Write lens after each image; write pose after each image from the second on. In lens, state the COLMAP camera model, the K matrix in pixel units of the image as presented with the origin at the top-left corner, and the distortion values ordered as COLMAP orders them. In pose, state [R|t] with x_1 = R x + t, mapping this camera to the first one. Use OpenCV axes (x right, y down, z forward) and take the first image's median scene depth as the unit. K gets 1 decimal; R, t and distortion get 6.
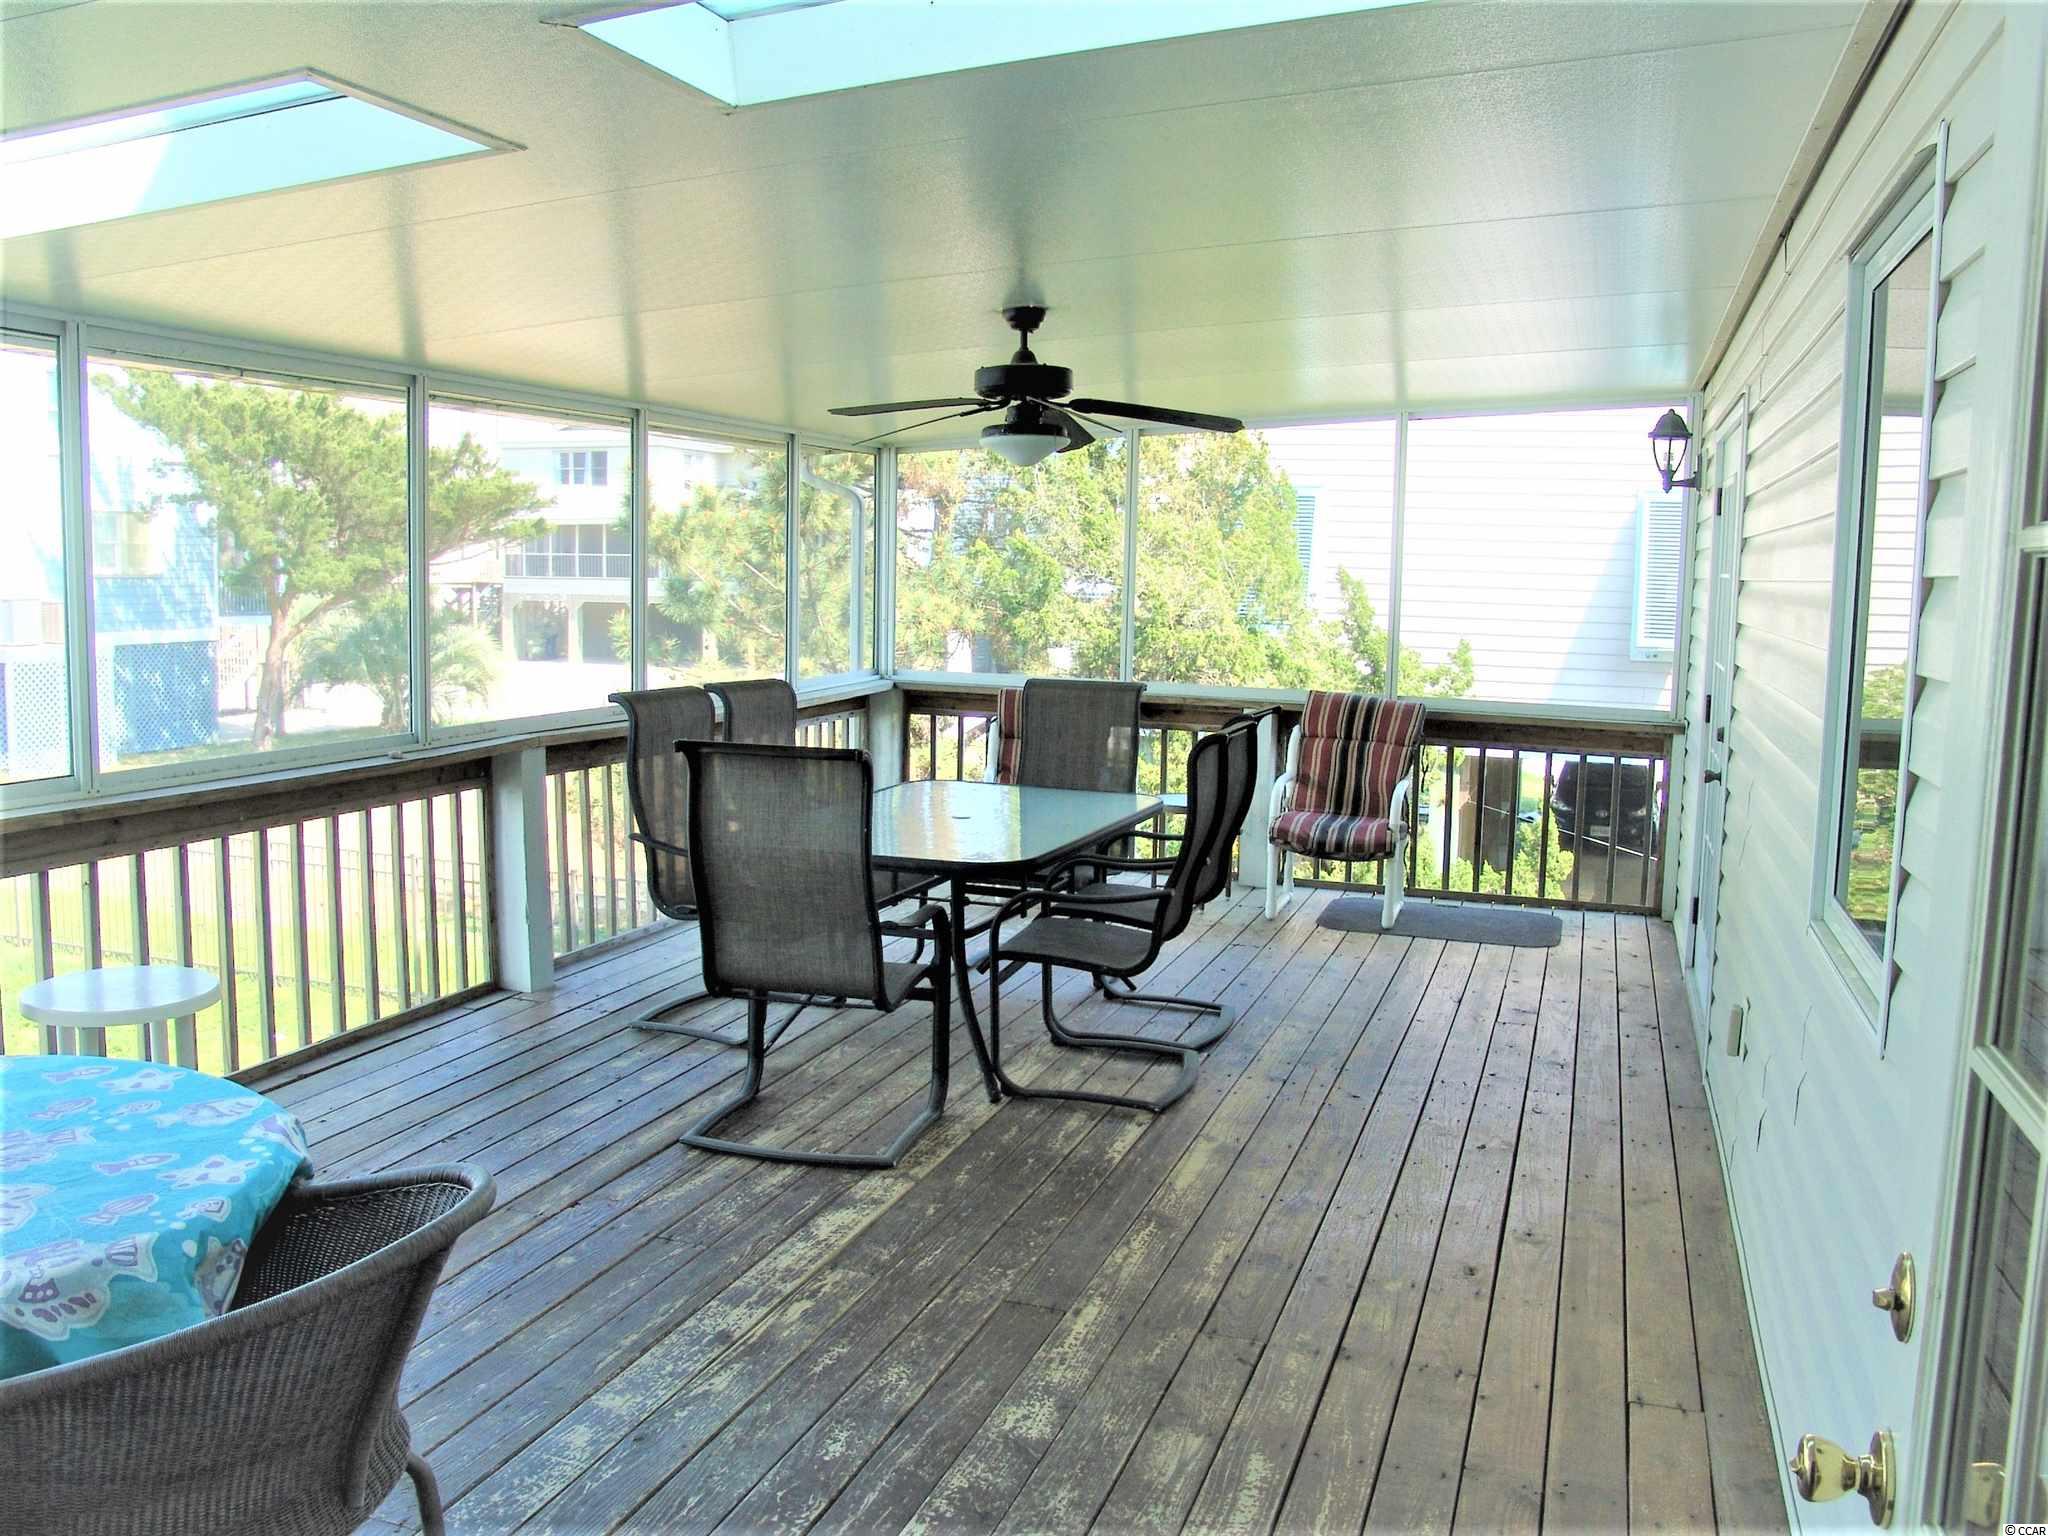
lens RADIAL K [[1710.8, 0, 1036.9], [0, 1710.8, 758.5], [0, 0, 1]] dist [-0.141427, 0.123771]
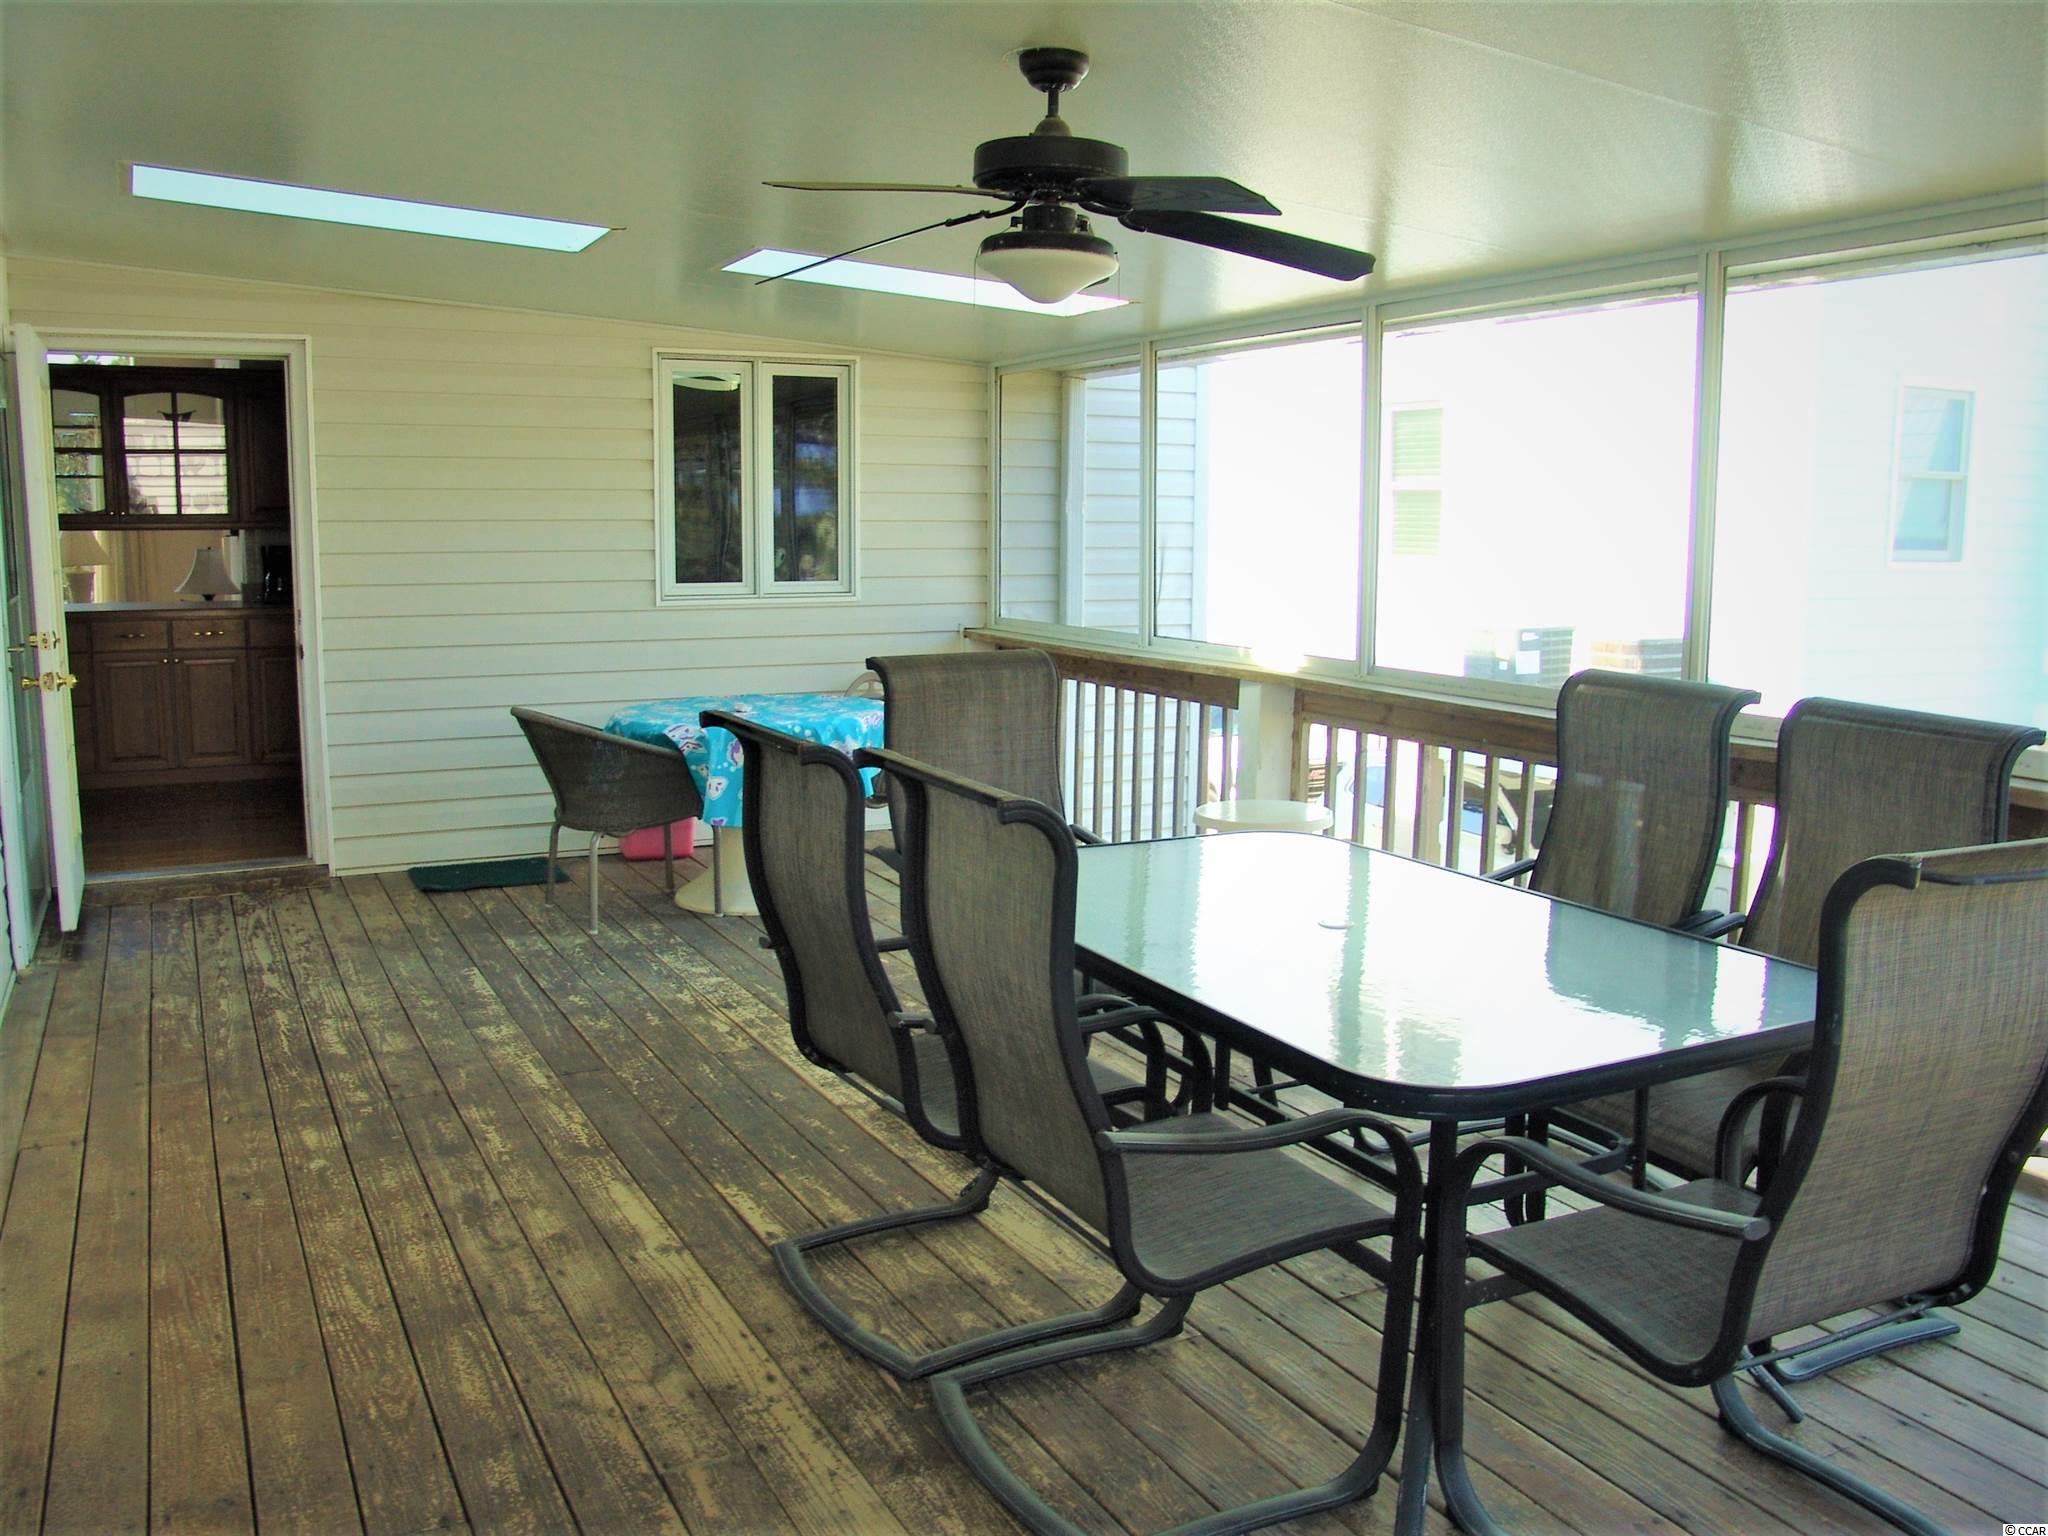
lens RADIAL K [[1710.8, 0, 1036.9], [0, 1710.8, 758.5], [0, 0, 1]] dist [-0.141427, 0.123771]
pose [[-0.692035, 0.078382, -0.717596, 0.616951], [-0.097151, 0.974930, 0.200181, -0.178082], [0.715296, 0.208247, -0.667071, 1.933625]]
